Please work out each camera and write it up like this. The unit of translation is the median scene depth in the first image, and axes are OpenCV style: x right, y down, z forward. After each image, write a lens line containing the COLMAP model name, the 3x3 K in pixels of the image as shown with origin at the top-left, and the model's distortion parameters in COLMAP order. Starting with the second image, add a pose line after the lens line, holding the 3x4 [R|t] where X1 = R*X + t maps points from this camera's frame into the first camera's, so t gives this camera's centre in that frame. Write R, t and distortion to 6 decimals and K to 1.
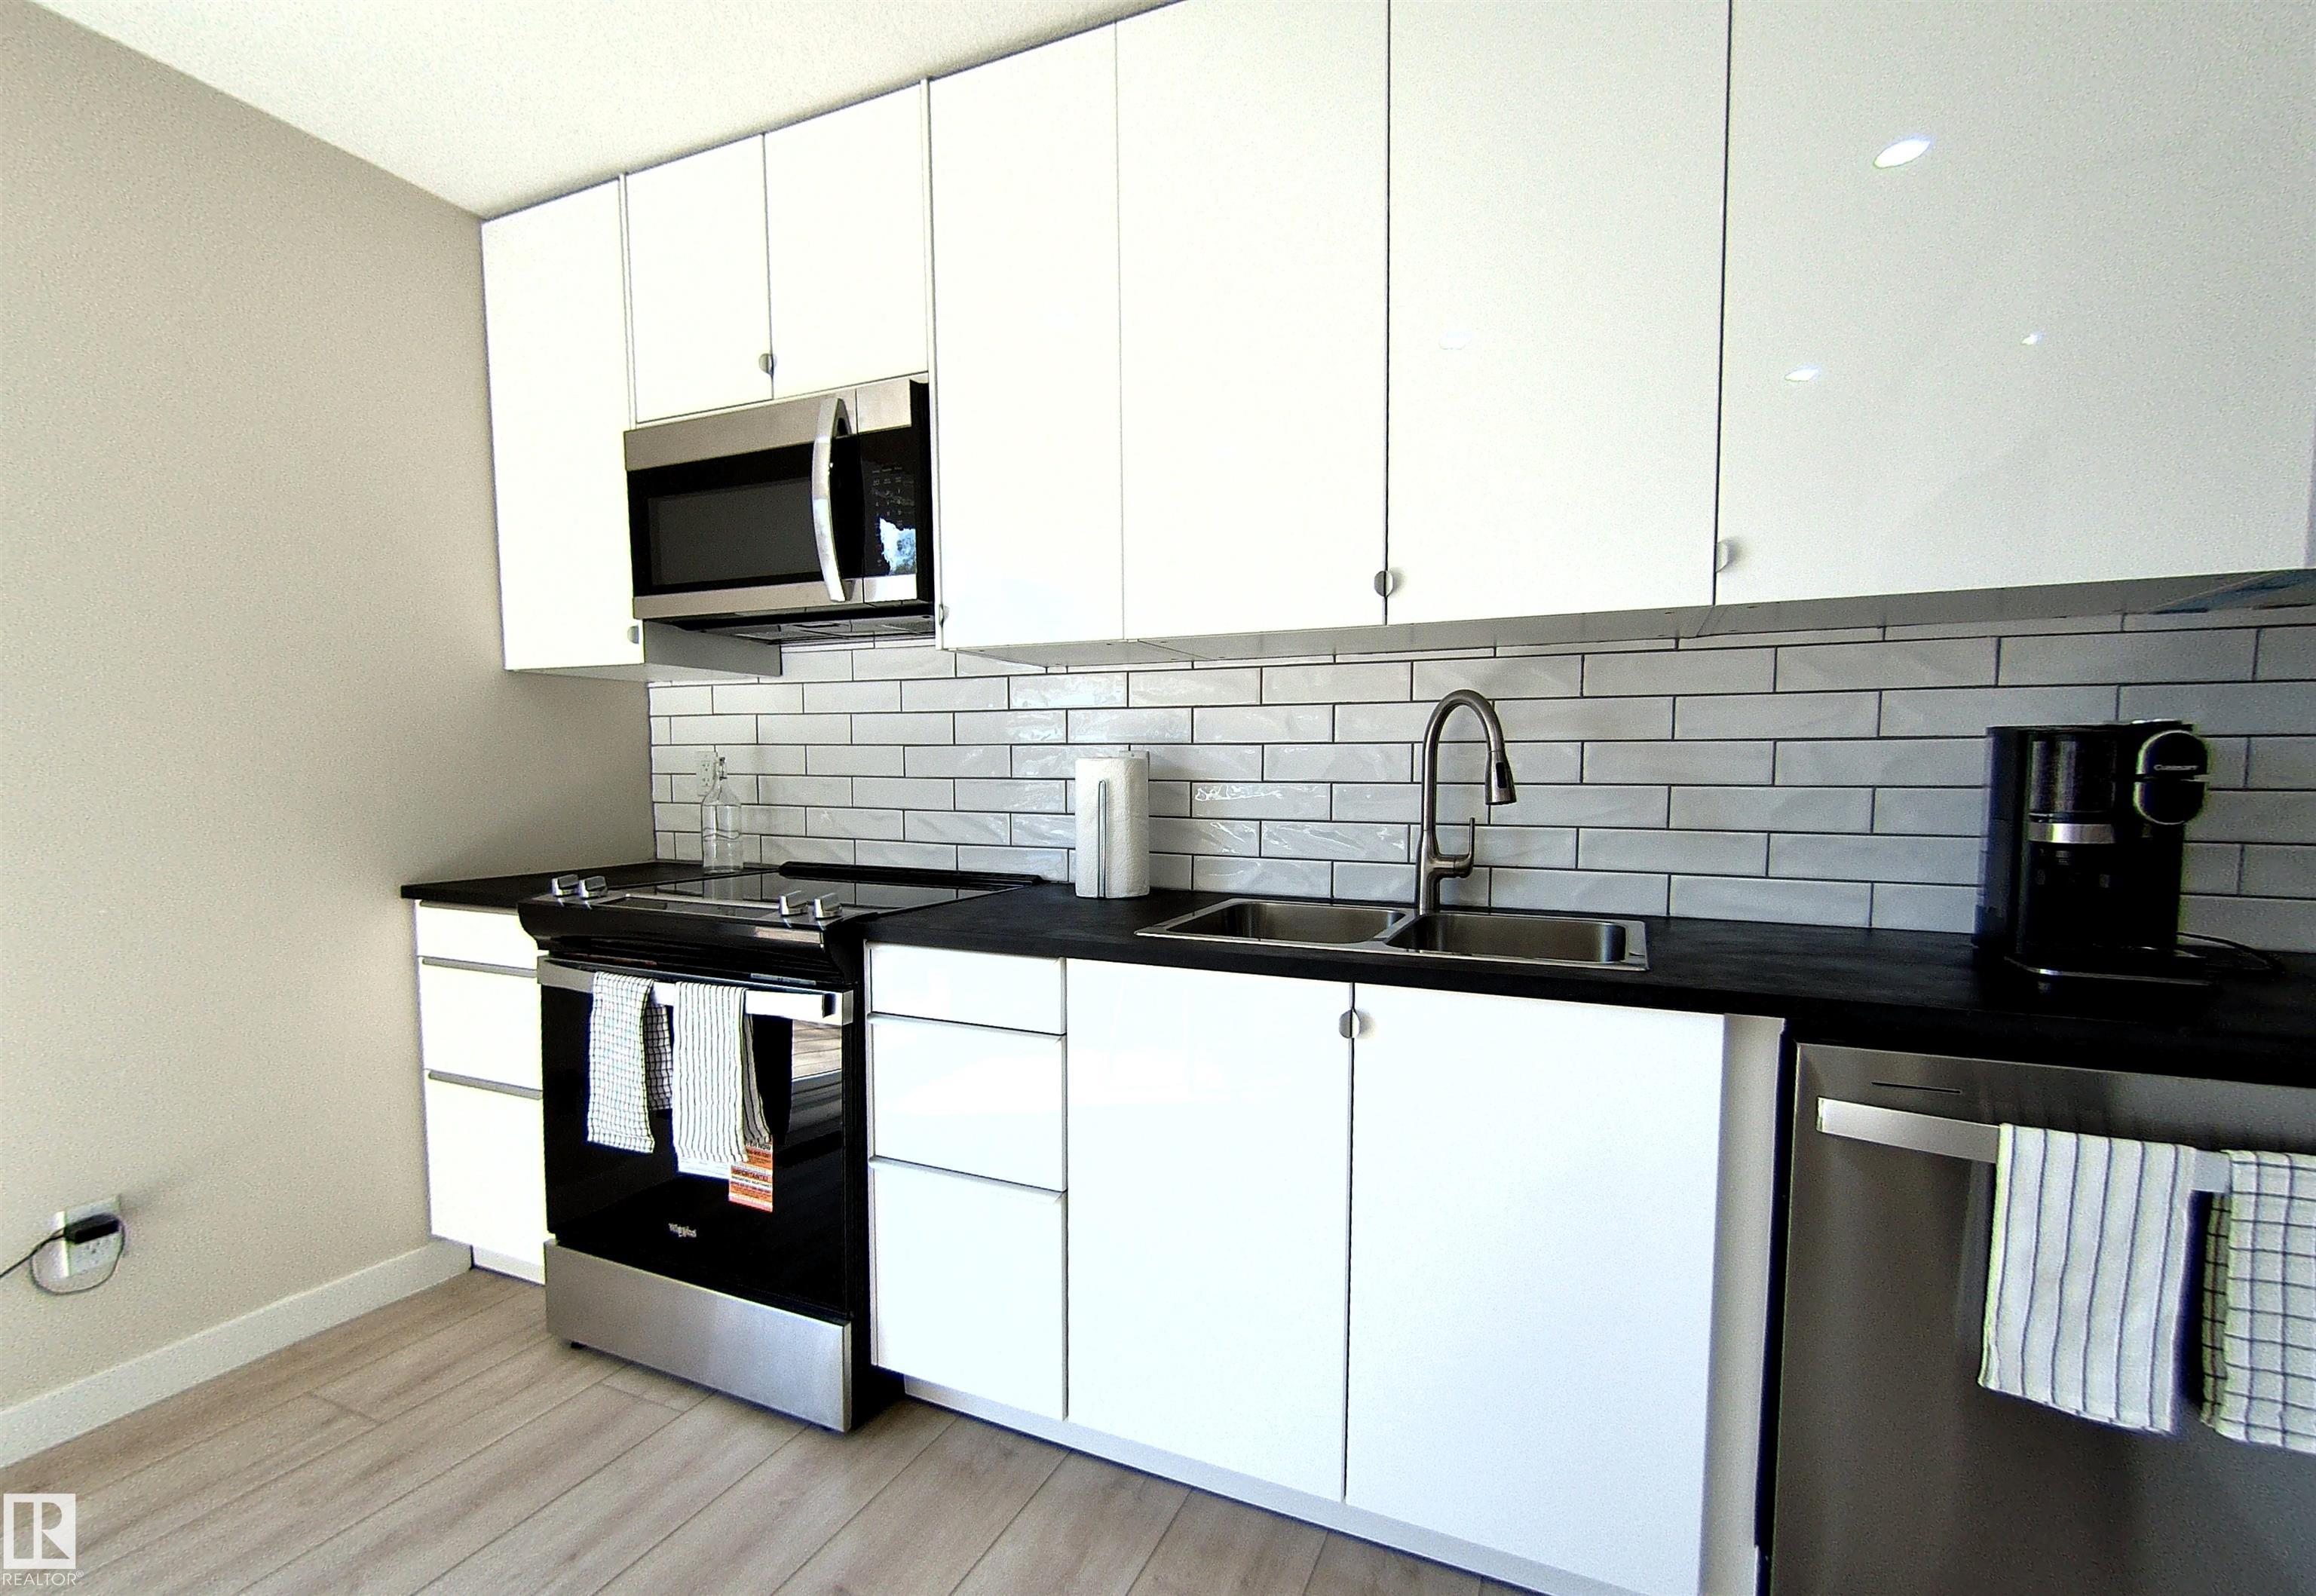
lens RADIAL K [[1059.6, 0, 1158.0], [0, 1059.6, 798.0], [0, 0, 1]] dist [-0.036912, -0.000049]
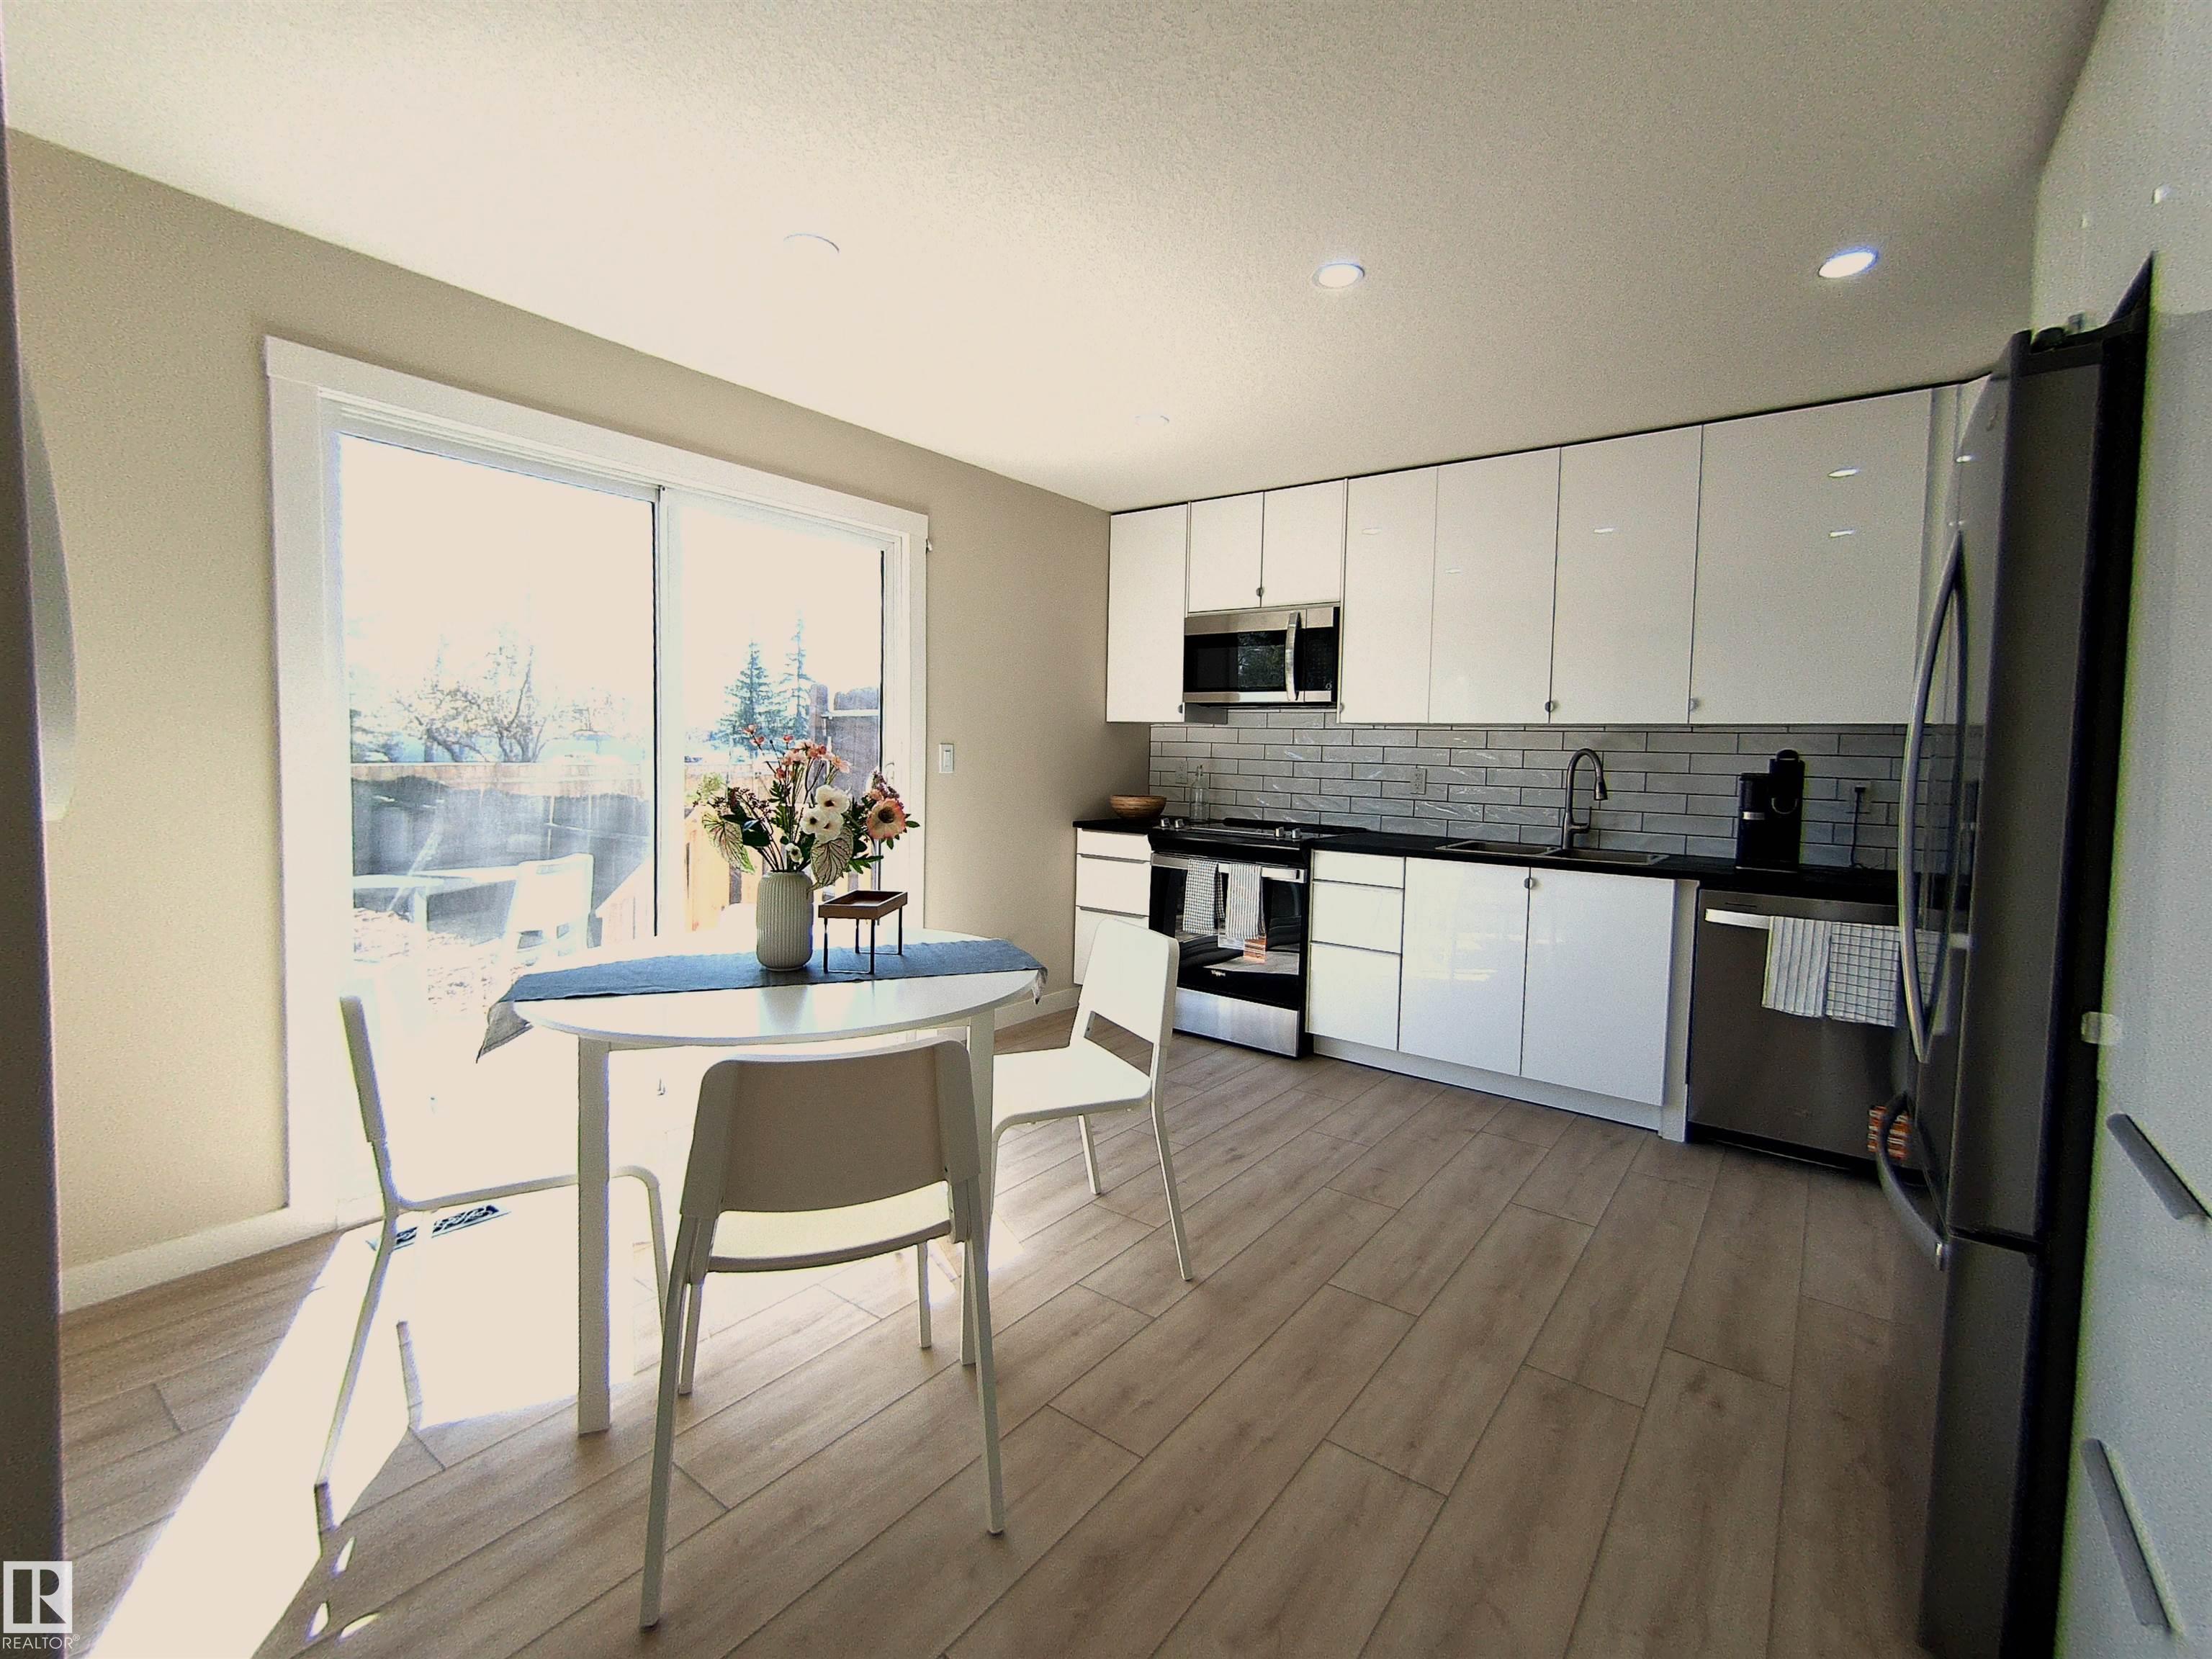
lens RADIAL K [[996.7, 0, 1116.0], [0, 996.7, 791.1], [0, 0, 1]] dist [-0.001243, 0.000074]
pose [[0.978271, 0.031309, -0.204953, -0.236333], [-0.029799, 0.999501, 0.010450, -0.004153], [0.205178, -0.004115, 0.978716, -1.198711]]
